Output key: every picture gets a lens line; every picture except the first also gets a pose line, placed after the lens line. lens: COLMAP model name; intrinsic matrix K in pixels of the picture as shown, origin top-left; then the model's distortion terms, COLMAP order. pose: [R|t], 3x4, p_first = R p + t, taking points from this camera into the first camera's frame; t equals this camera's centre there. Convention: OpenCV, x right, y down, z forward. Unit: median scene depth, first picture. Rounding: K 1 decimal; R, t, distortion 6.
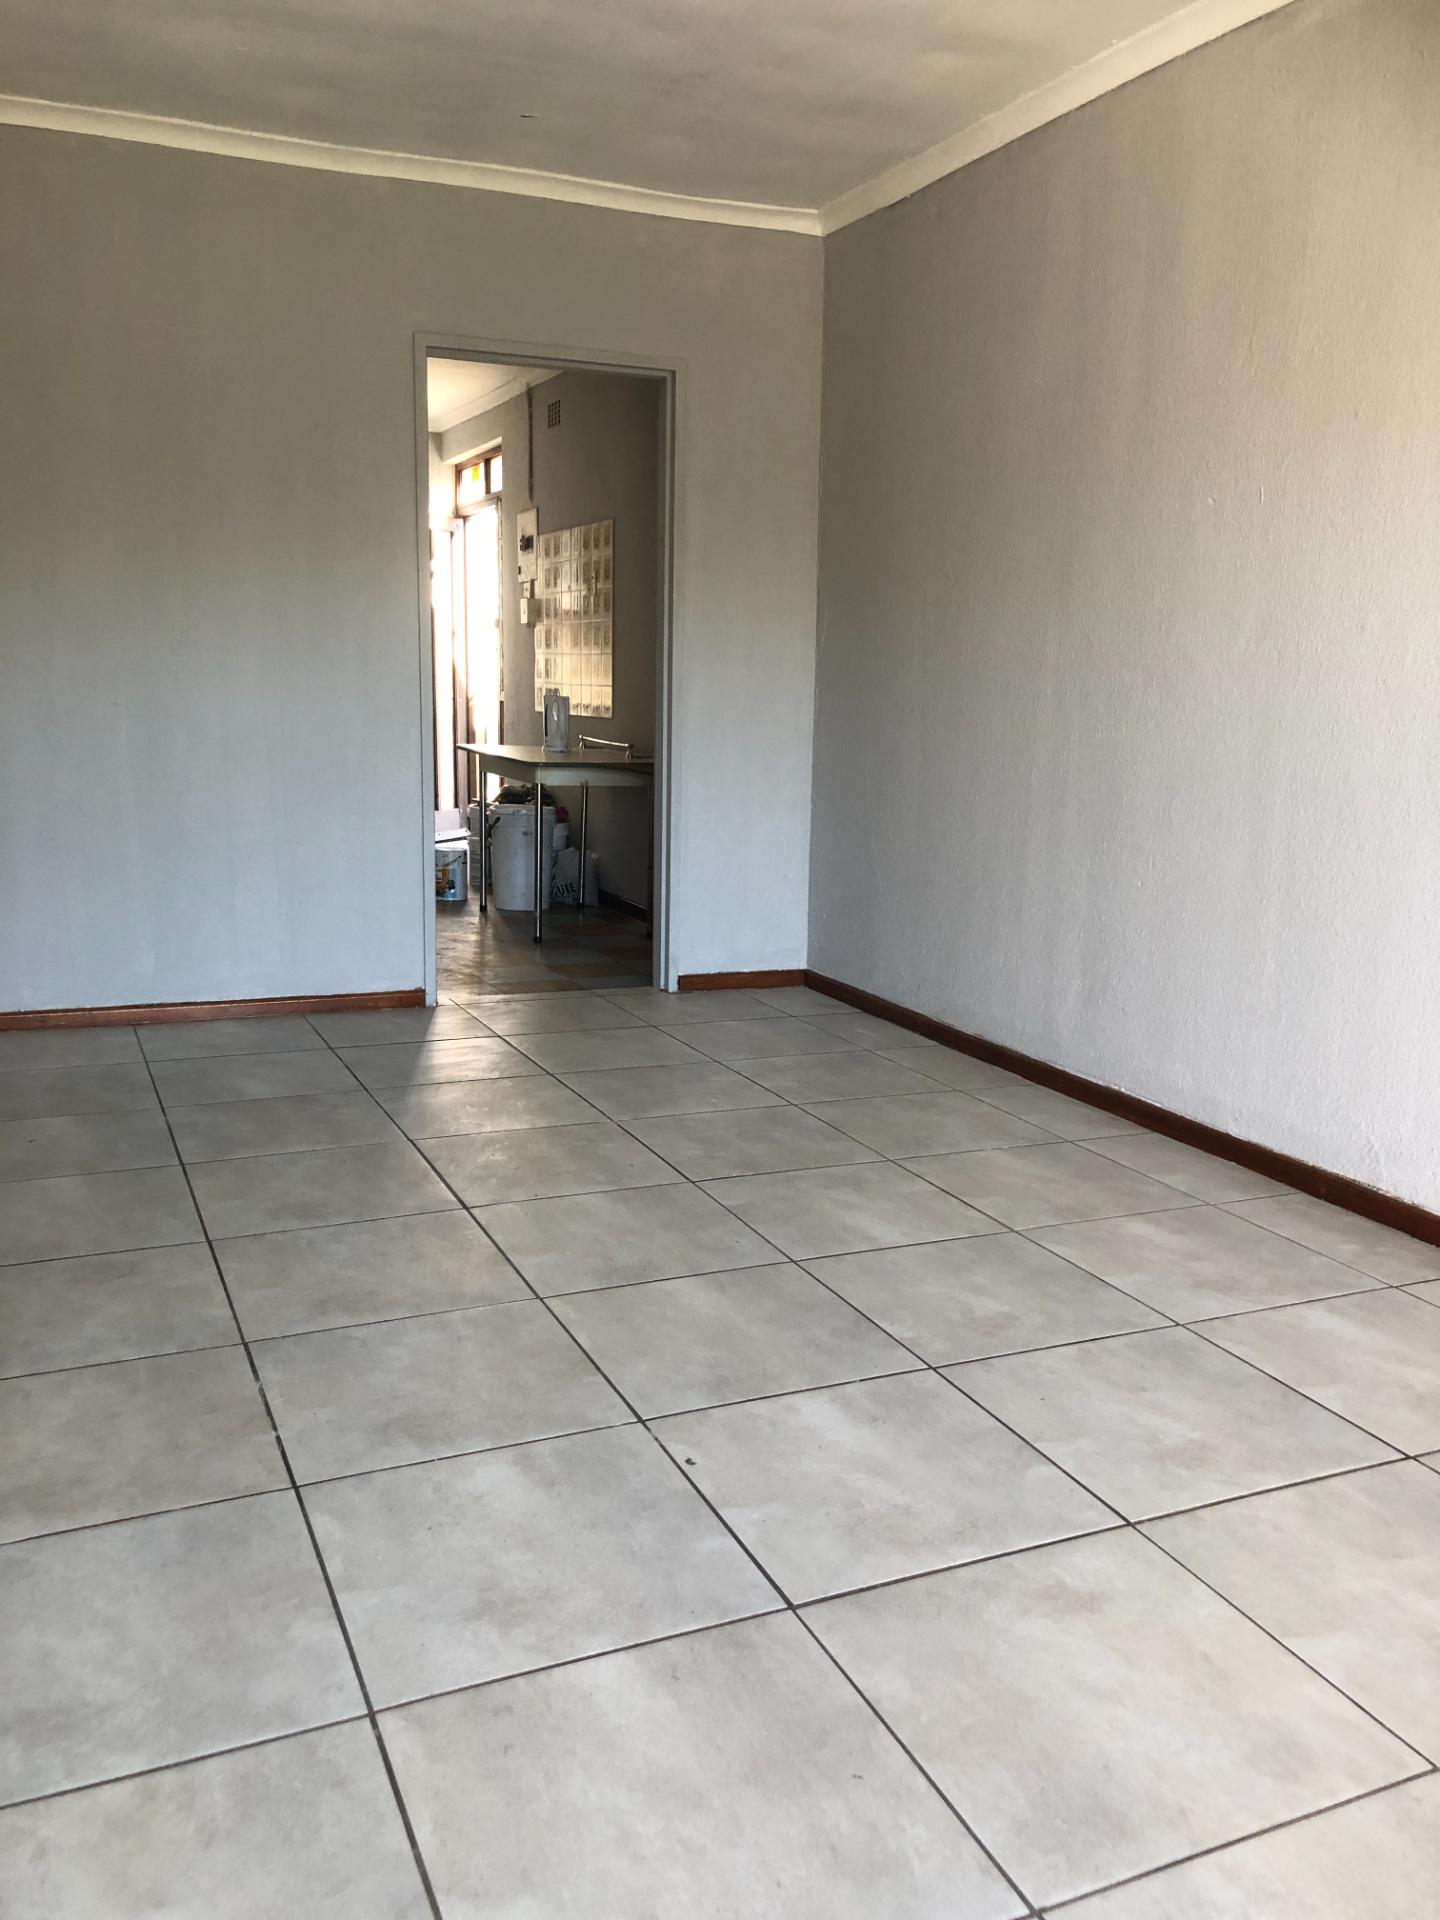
lens RADIAL K [[1570.6, 0, 731.1], [0, 1570.6, 990.6], [0, 0, 1]] dist [0.076769, -0.173258]
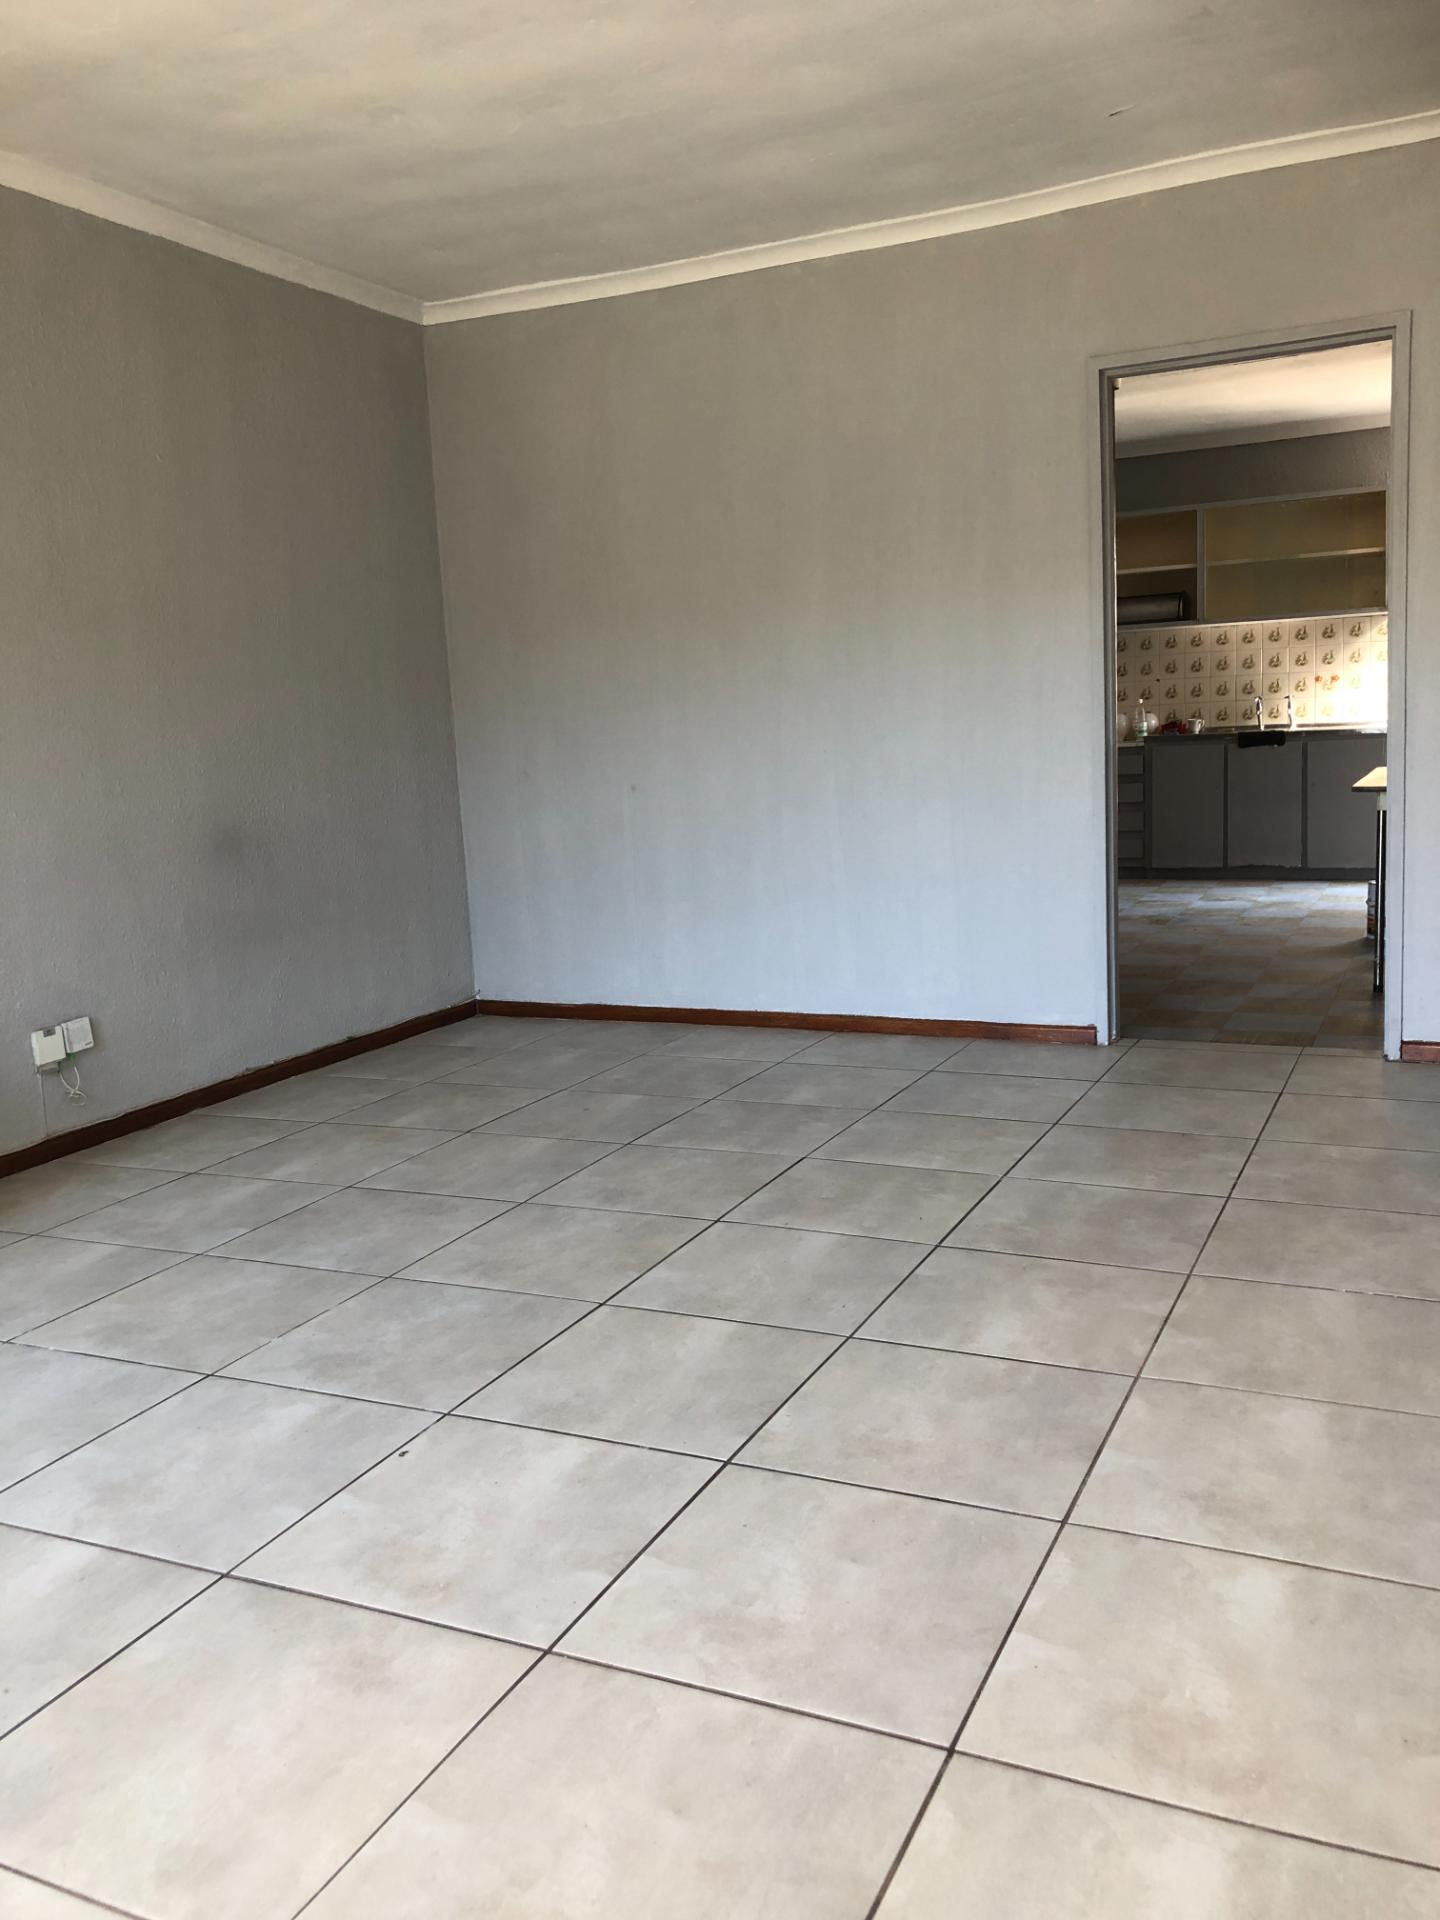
lens RADIAL K [[1617.8, 0, 756.5], [0, 1617.8, 945.9], [0, 0, 1]] dist [0.050544, -0.100597]
pose [[0.652599, 0.055573, -0.755663, 0.708172], [-0.091425, 0.995796, -0.005723, -0.043582], [0.752167, 0.072821, 0.654936, 0.330237]]
